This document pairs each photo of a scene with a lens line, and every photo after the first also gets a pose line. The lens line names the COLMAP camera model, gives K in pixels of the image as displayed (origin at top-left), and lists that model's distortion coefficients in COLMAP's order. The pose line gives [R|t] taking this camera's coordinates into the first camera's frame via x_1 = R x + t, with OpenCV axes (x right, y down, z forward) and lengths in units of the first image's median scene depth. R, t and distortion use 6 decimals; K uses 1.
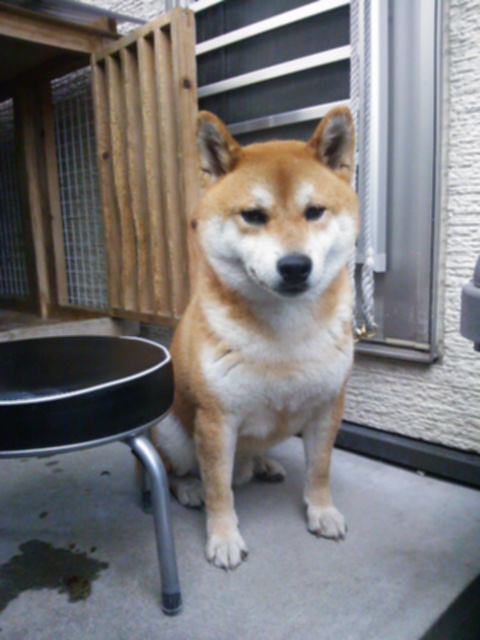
lens RADIAL K [[574.0, 0, 240.0], [0, 574.0, 320.0], [0, 0, 1]] dist [-0.005967, -0.025989]
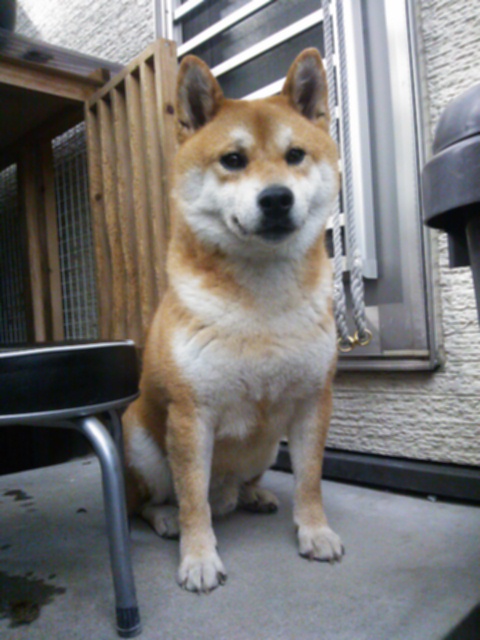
lens RADIAL K [[574.0, 0, 240.0], [0, 574.0, 320.0], [0, 0, 1]] dist [-0.005967, -0.025989]
pose [[0.998971, -0.028550, -0.035249, 0.063211], [0.022230, 0.985501, -0.168204, 0.146163], [0.039540, 0.167248, 0.985122, 0.077192]]
